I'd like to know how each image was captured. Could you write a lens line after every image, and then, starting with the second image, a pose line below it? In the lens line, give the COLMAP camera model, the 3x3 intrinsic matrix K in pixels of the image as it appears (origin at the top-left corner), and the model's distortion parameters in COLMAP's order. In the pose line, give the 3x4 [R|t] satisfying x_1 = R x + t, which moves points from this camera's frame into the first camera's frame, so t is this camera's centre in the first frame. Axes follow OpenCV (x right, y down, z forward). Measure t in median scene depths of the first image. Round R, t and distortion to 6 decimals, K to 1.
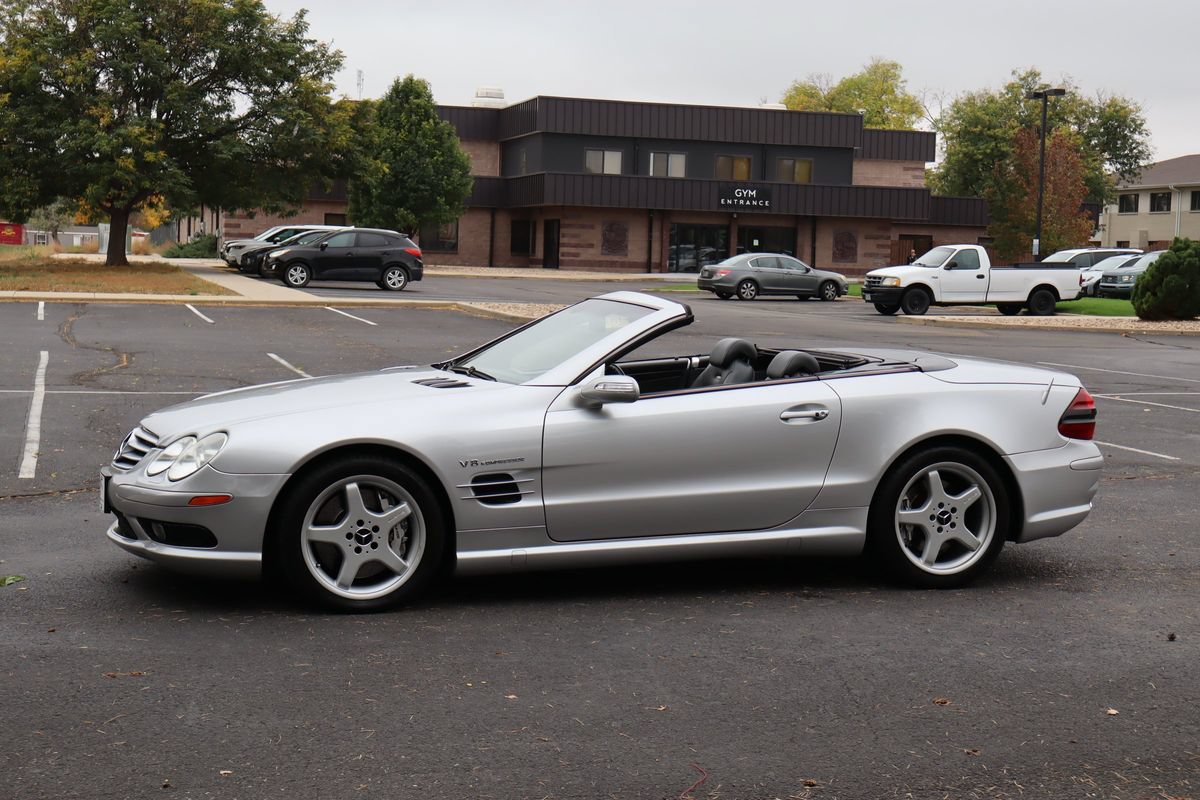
lens RADIAL K [[1769.8, 0, 599.5], [0, 1769.8, 402.4], [0, 0, 1]] dist [0.011181, -0.018026]
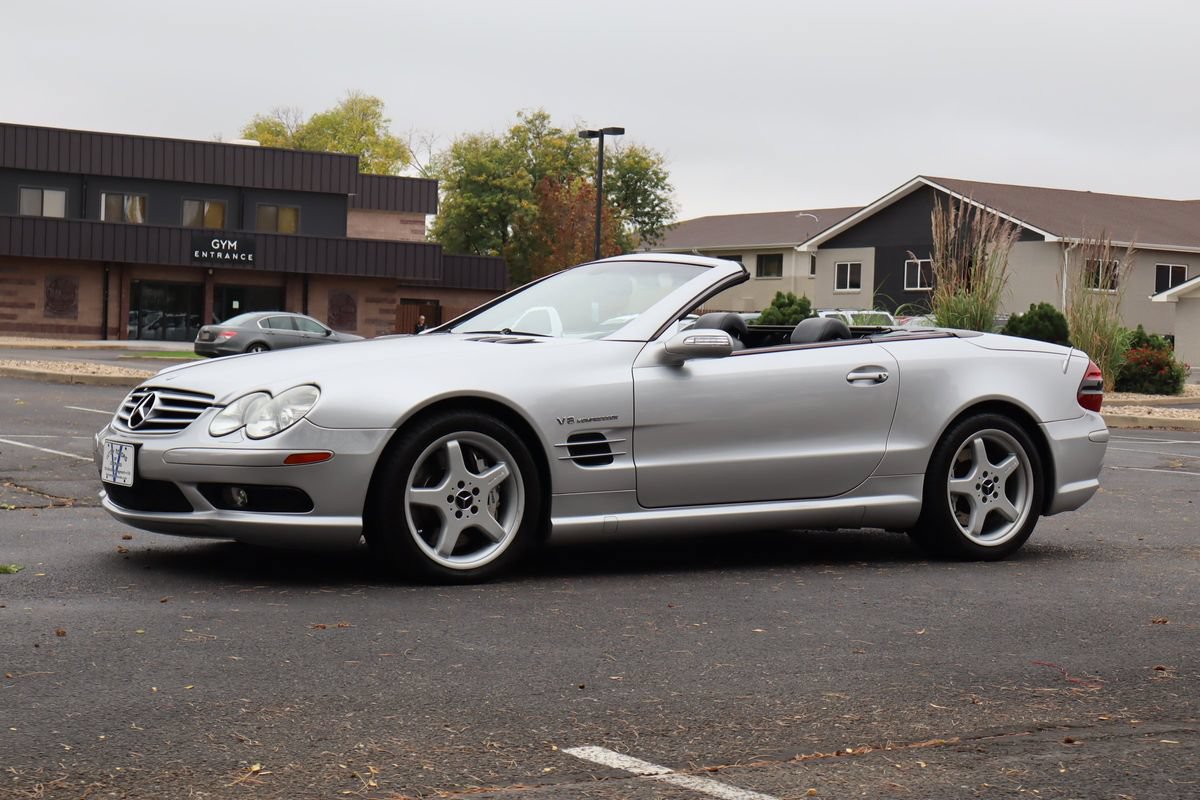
lens RADIAL K [[2150.0, 0, 601.6], [0, 2150.0, 399.4], [0, 0, 1]] dist [0.029676, -0.045975]
pose [[0.961184, -0.000918, 0.275908, -0.042666], [0.015009, 0.998688, -0.048964, 0.009187], [-0.275501, 0.051205, 0.959936, -0.009370]]
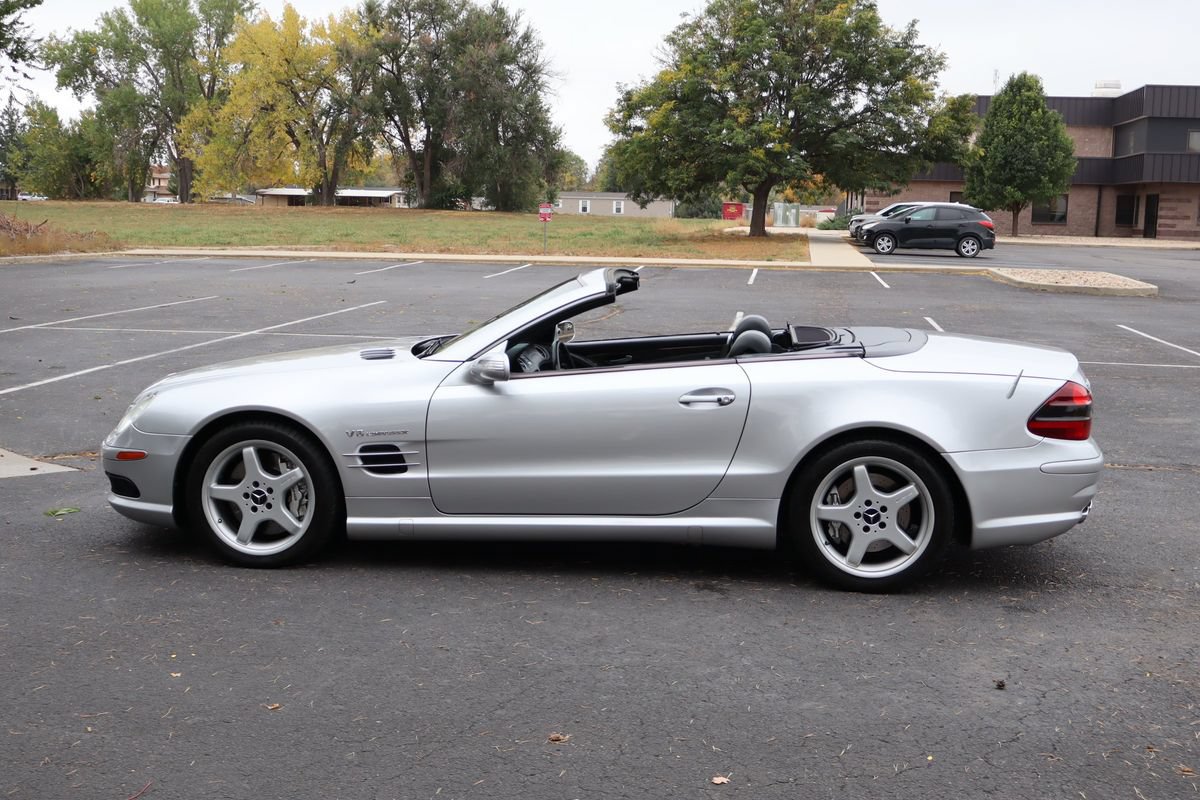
lens RADIAL K [[1439.1, 0, 601.5], [0, 1439.1, 399.6], [0, 0, 1]] dist [-0.018253, -0.001377]
pose [[0.913728, 0.043865, -0.403952, 0.046970], [-0.029026, 0.998662, 0.042787, -0.003065], [0.405289, -0.027371, 0.913779, 0.033200]]
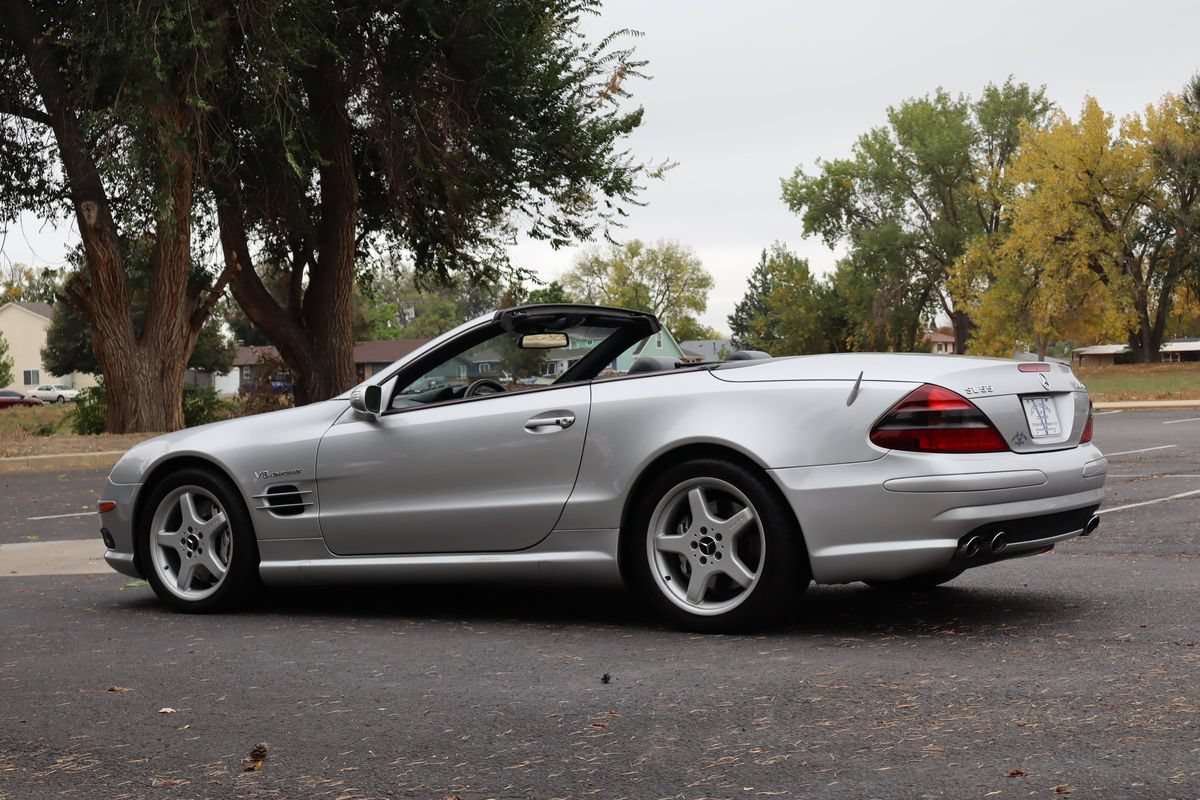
lens RADIAL K [[1965.1, 0, 604.9], [0, 1965.1, 402.7], [0, 0, 1]] dist [-0.010395, -0.043966]
pose [[0.626632, -0.041945, -0.778186, 0.111926], [-0.014193, 0.997771, -0.065209, 0.007557], [0.779186, 0.051907, 0.624639, 0.050523]]
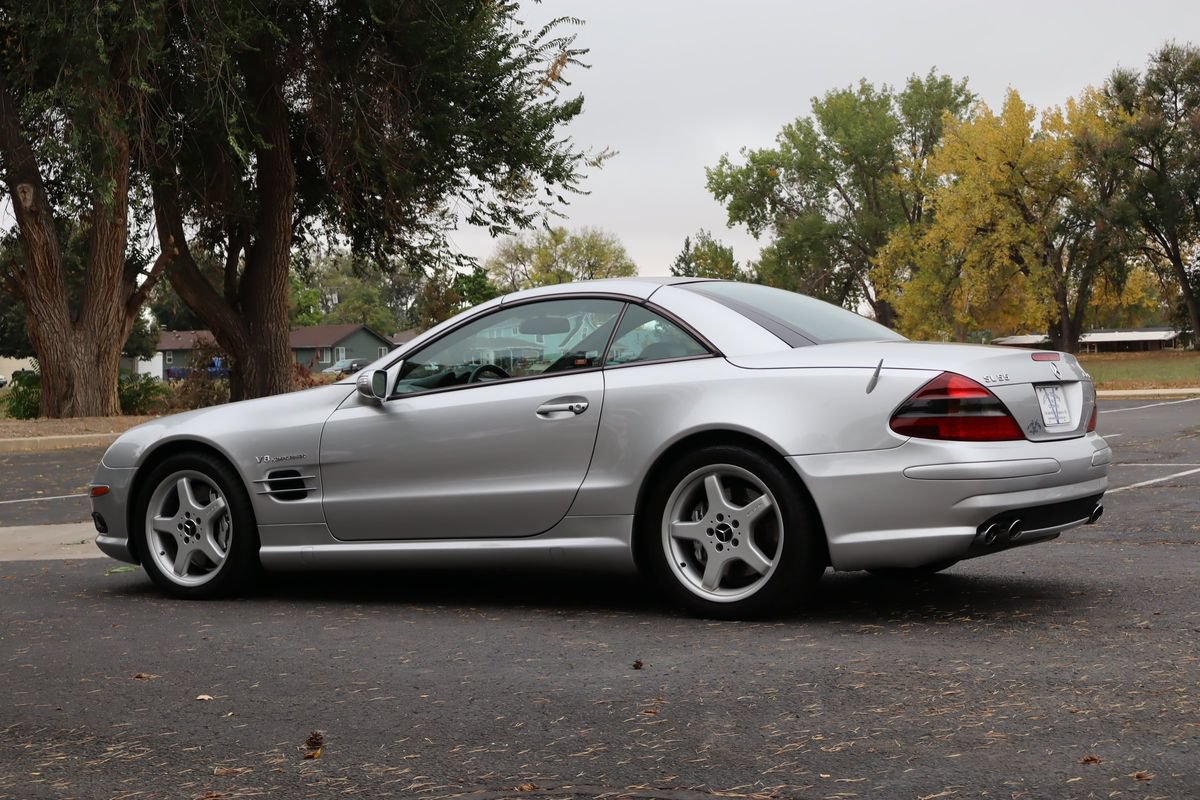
lens RADIAL K [[1958.8, 0, 600.6], [0, 1958.8, 395.9], [0, 0, 1]] dist [-0.009952, -0.030248]
pose [[0.655413, -0.036120, -0.754407, 0.107886], [-0.017124, 0.997888, -0.062655, 0.007654], [0.755077, 0.053983, 0.653410, 0.046595]]
